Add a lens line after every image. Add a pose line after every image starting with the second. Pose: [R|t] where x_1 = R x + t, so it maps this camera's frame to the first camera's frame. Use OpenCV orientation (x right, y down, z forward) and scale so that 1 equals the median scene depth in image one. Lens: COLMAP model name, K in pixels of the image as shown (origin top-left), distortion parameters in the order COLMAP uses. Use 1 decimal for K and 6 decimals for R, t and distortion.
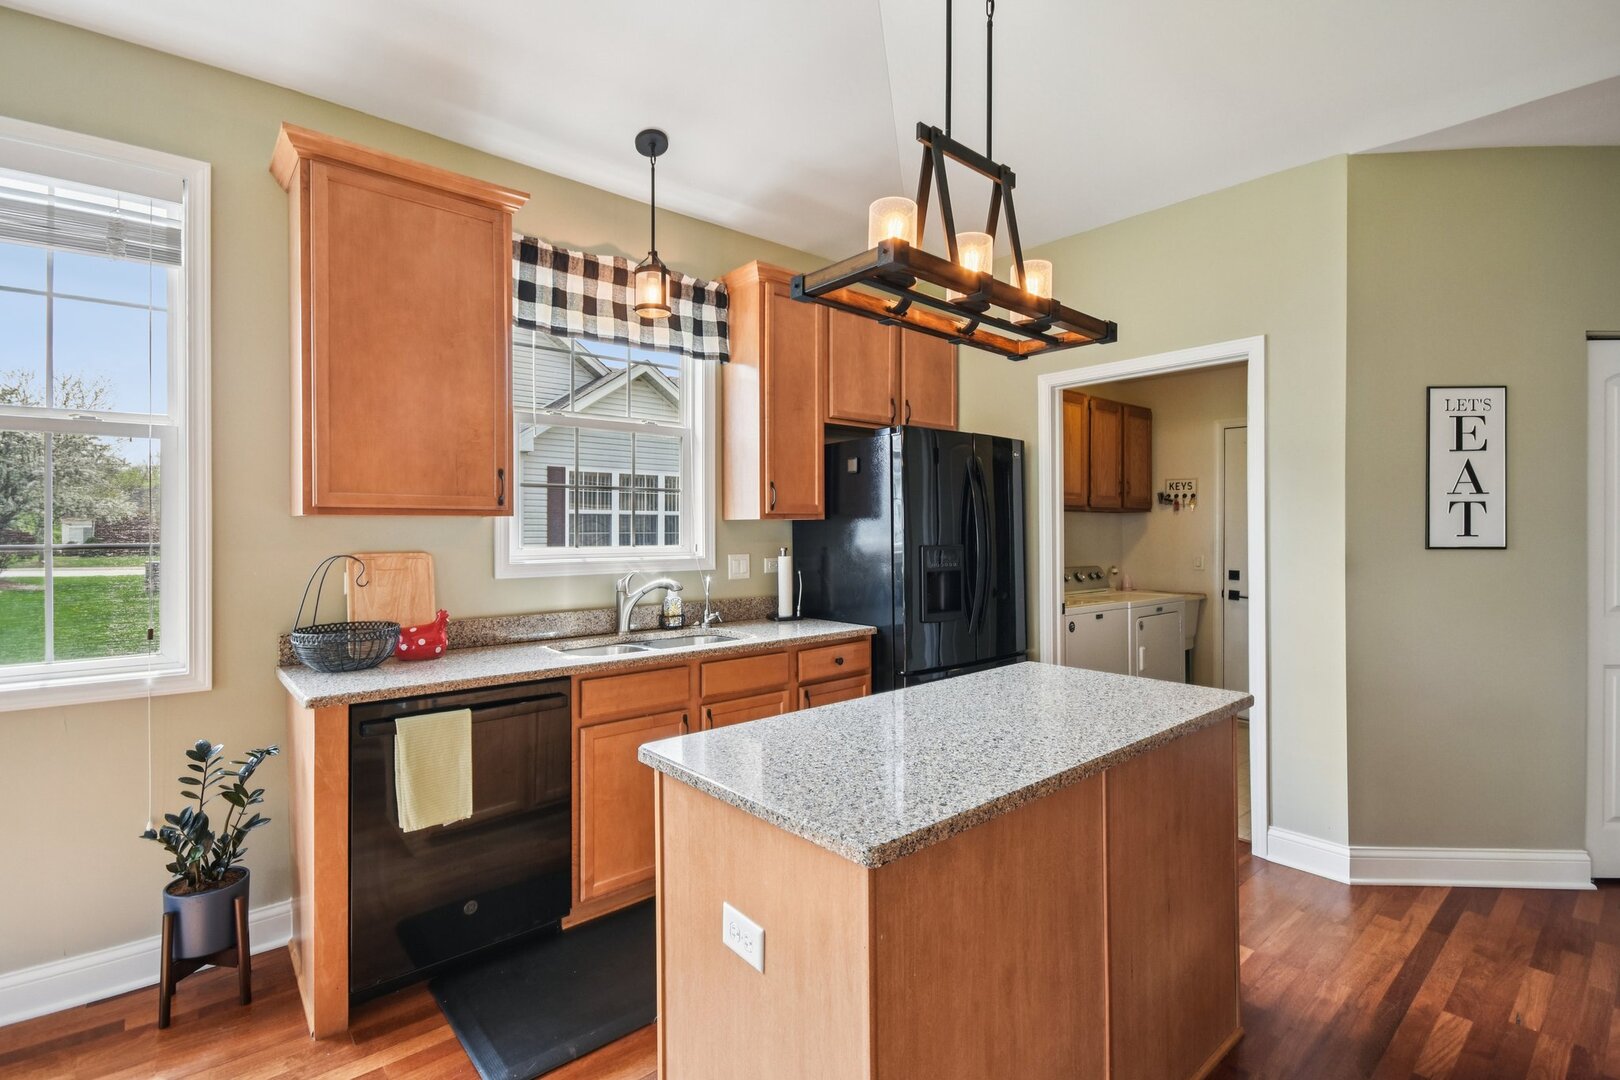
lens RADIAL K [[754.8, 0, 814.0], [0, 754.8, 542.5], [0, 0, 1]] dist [0.006554, -0.001844]
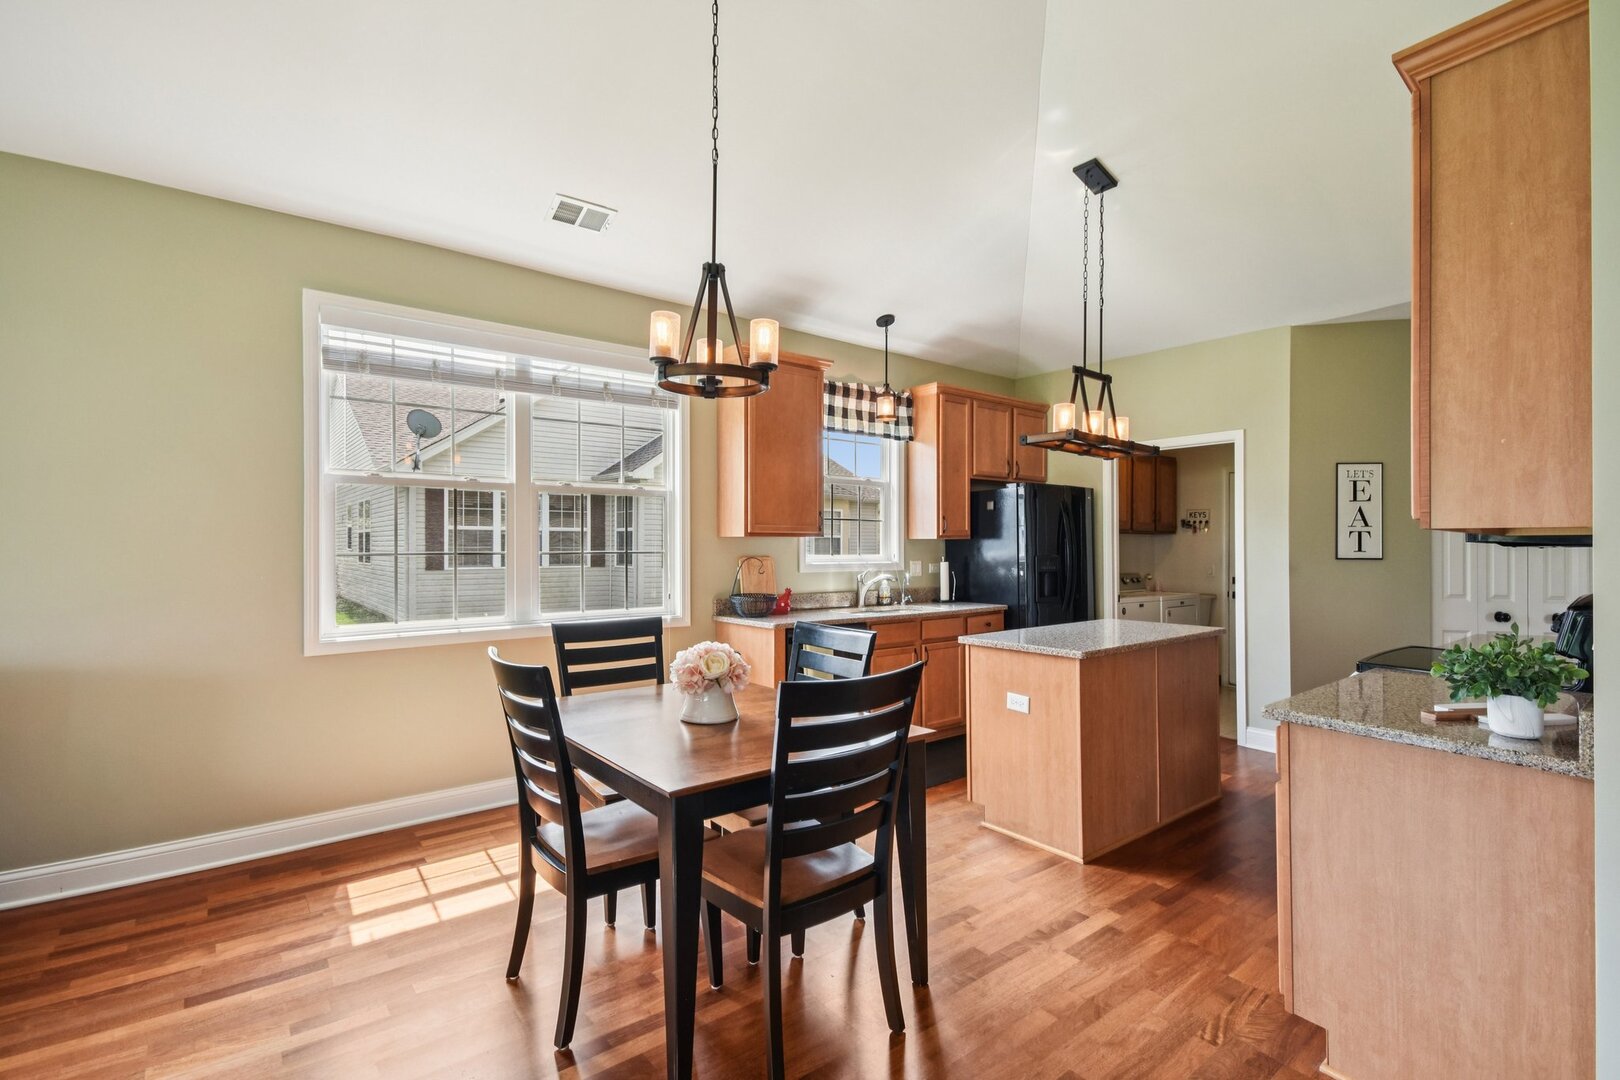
lens RADIAL K [[754.8, 0, 840.4], [0, 754.8, 547.5], [0, 0, 1]] dist [0.006554, -0.001844]
pose [[0.999984, 0.004978, 0.002560, -0.277337], [-0.004938, 0.999871, -0.015310, 0.013719], [-0.002636, 0.015297, 0.999880, -0.617088]]
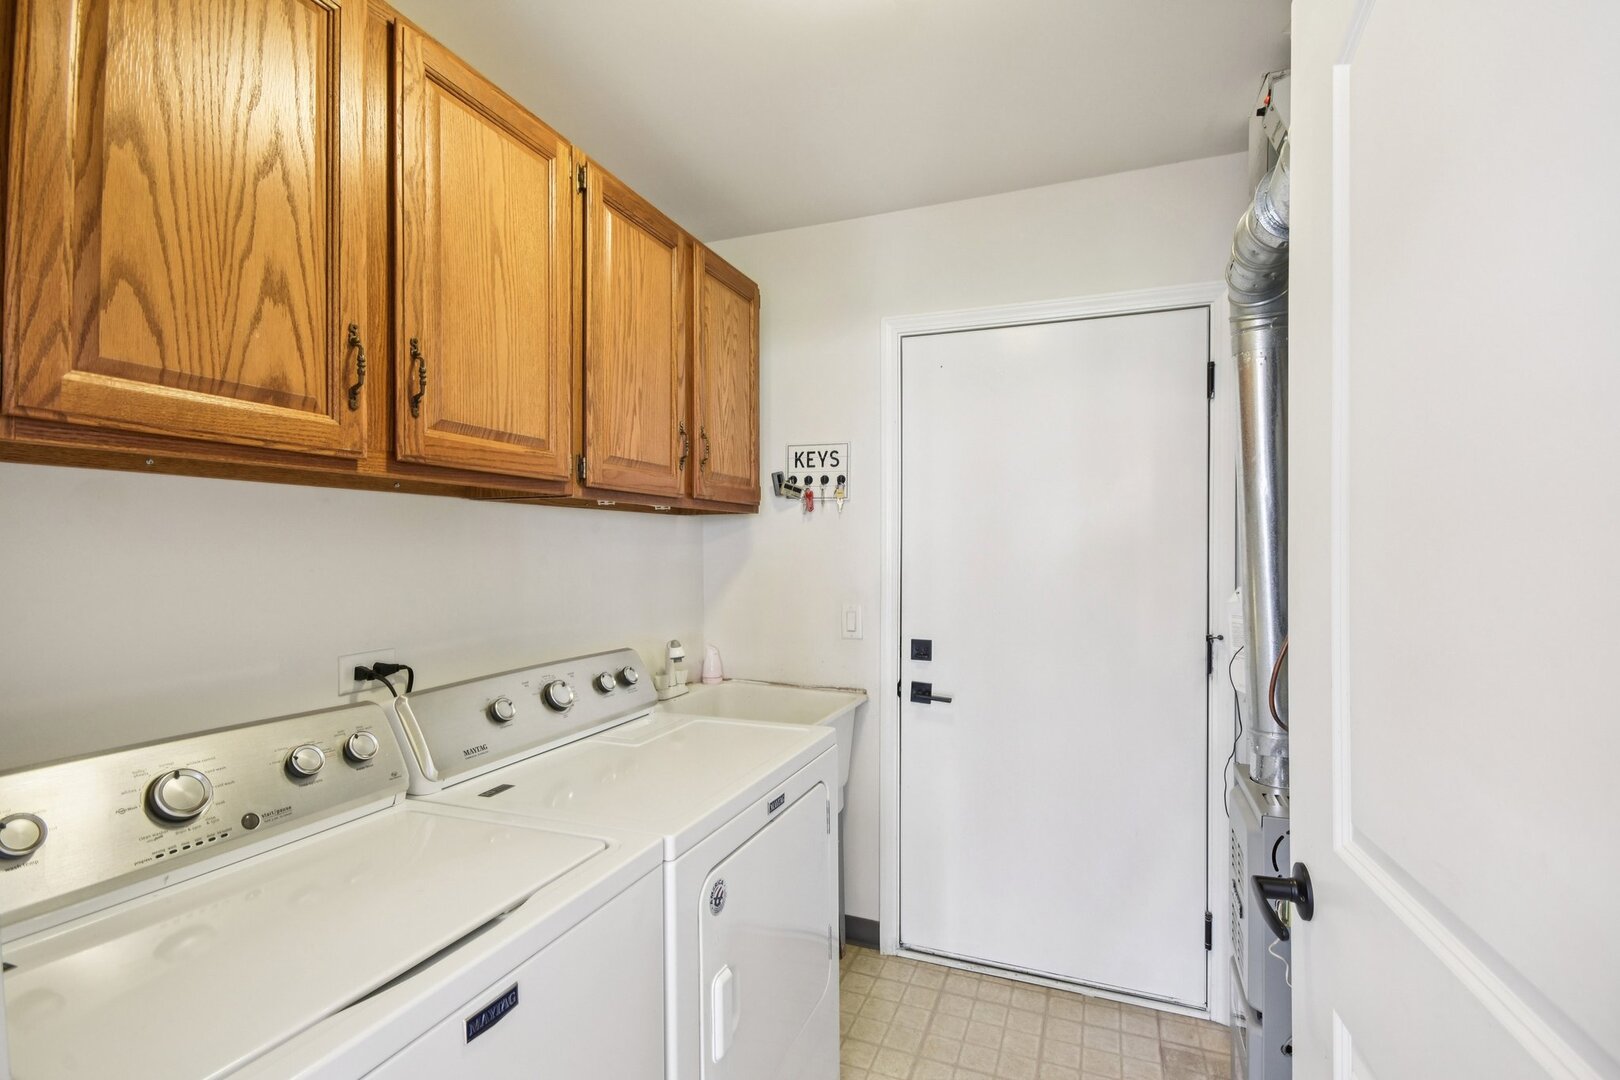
lens RADIAL K [[754.8, 0, 813.9], [0, 754.8, 543.4], [0, 0, 1]] dist [0.006554, -0.001844]
pose [[0.888565, 0.002440, 0.458744, 0.479372], [0.008439, 0.999730, -0.021665, -0.022256], [-0.458672, 0.023122, 0.888305, 1.043536]]
